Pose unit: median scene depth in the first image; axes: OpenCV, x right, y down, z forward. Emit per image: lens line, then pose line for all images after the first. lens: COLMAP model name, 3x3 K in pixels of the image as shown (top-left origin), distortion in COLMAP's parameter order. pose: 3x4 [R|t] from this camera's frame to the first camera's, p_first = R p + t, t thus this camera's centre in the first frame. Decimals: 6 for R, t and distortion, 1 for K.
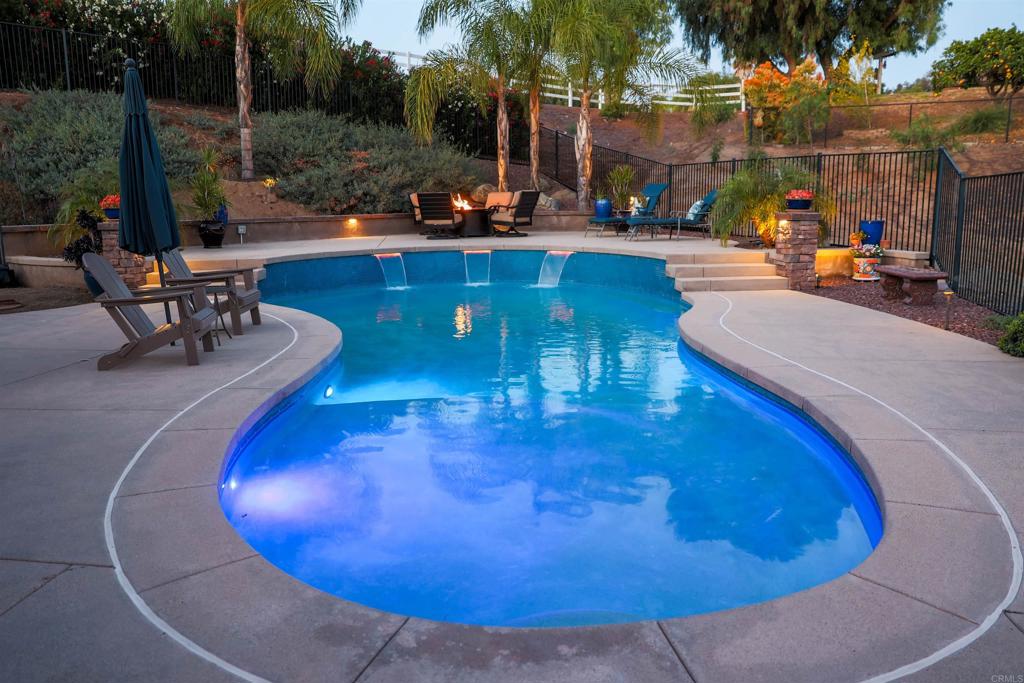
lens RADIAL K [[728.3, 0, 509.6], [0, 728.3, 341.7], [0, 0, 1]] dist [-0.108036, 0.081448]
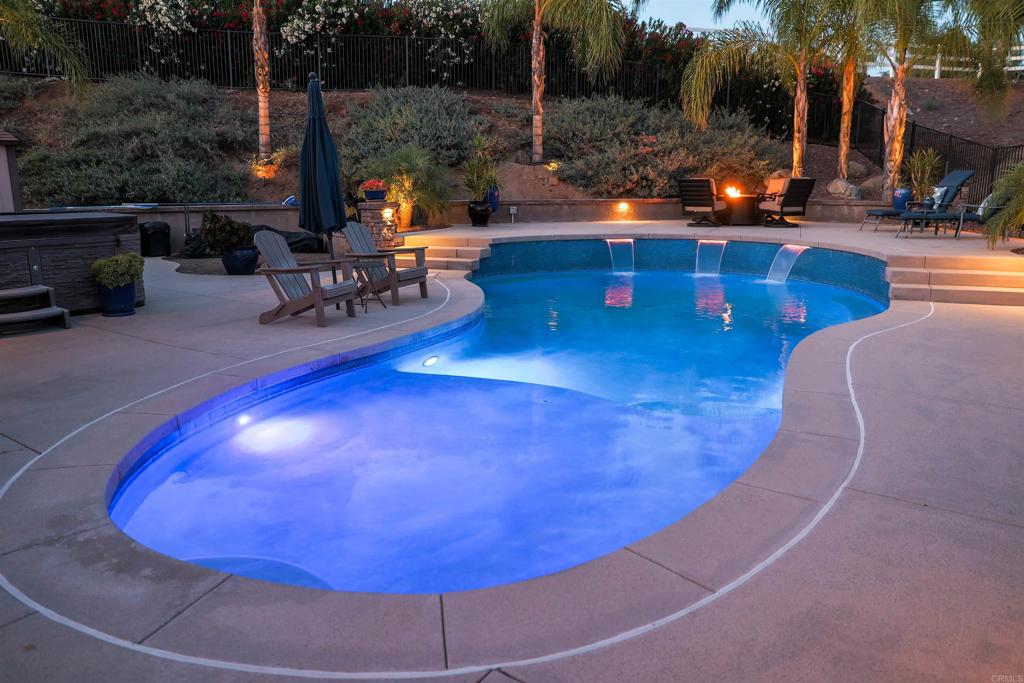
lens RADIAL K [[728.3, 0, 512.0], [0, 728.3, 342.9], [0, 0, 1]] dist [-0.108036, 0.081448]
pose [[0.880022, 0.105618, -0.463039, 0.146638], [-0.092743, 0.994406, 0.050558, -0.011432], [0.465789, -0.001549, 0.884895, 0.024841]]
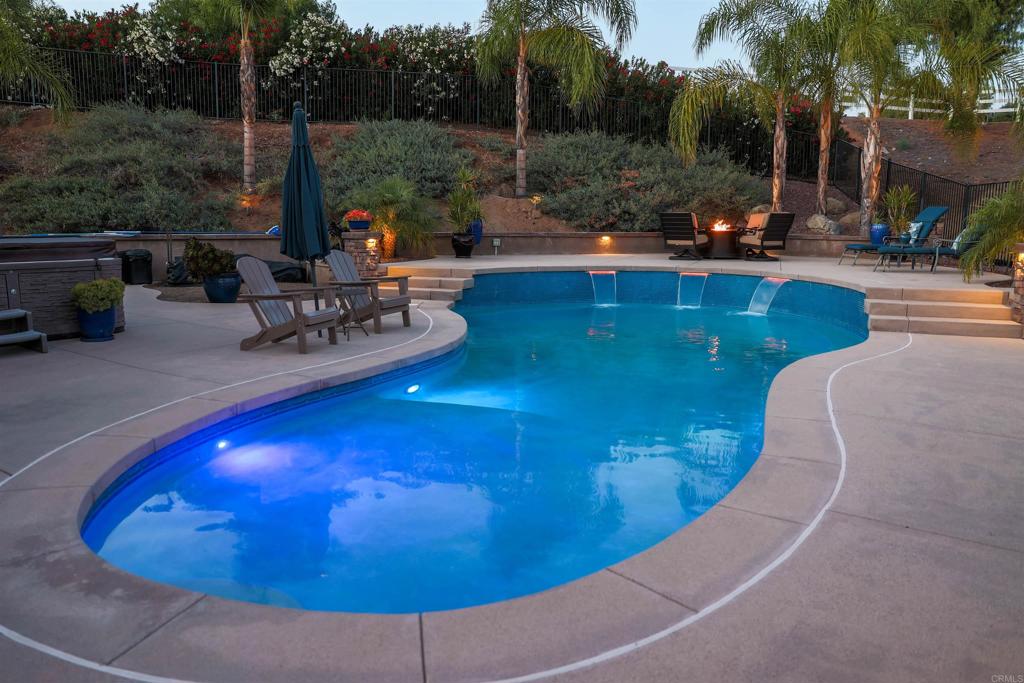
lens RADIAL K [[728.3, 0, 511.8], [0, 728.3, 343.5], [0, 0, 1]] dist [-0.108036, 0.081448]
pose [[0.890104, 0.090520, -0.446678, 0.146971], [-0.099794, 0.995004, 0.002779, -0.007947], [0.444698, 0.042102, 0.894691, 0.025122]]
